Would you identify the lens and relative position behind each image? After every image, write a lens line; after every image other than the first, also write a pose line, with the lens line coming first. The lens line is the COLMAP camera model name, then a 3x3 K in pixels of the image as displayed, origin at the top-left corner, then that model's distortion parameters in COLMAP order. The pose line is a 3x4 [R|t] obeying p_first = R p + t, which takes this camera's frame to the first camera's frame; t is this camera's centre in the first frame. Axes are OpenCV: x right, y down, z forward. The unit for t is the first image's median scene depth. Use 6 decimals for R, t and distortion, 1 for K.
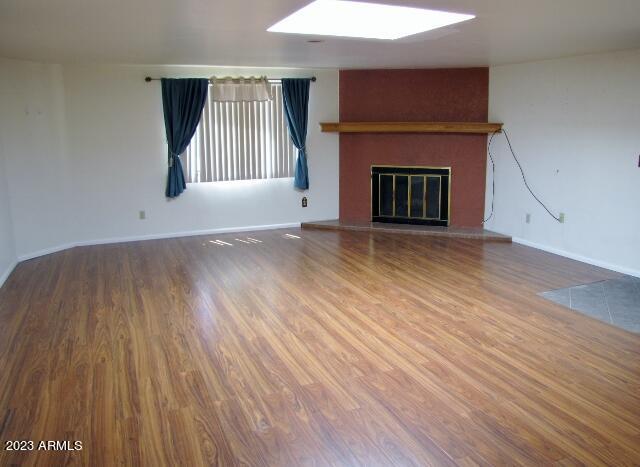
lens RADIAL K [[537.5, 0, 320.0], [0, 537.5, 233.5], [0, 0, 1]] dist [-0.158521, 0.149294]
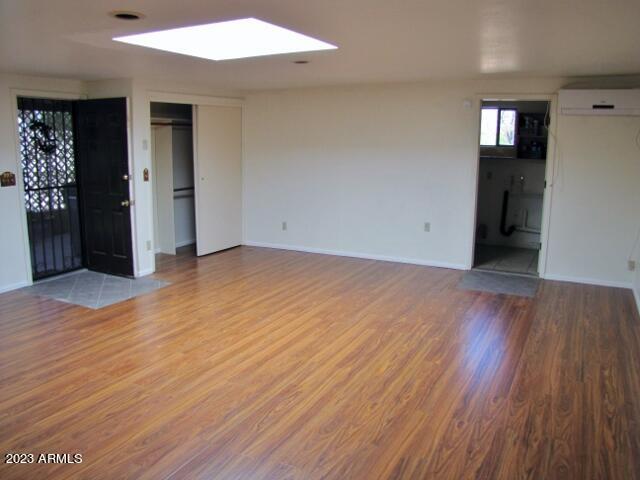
lens RADIAL K [[539.6, 0, 334.7], [0, 539.6, 237.9], [0, 0, 1]] dist [-0.180054, 0.157880]
pose [[-0.677712, -0.126021, 0.724448, -0.820621], [0.149739, 0.940910, 0.303755, -0.335478], [-0.719920, 0.314337, -0.618795, 1.616231]]
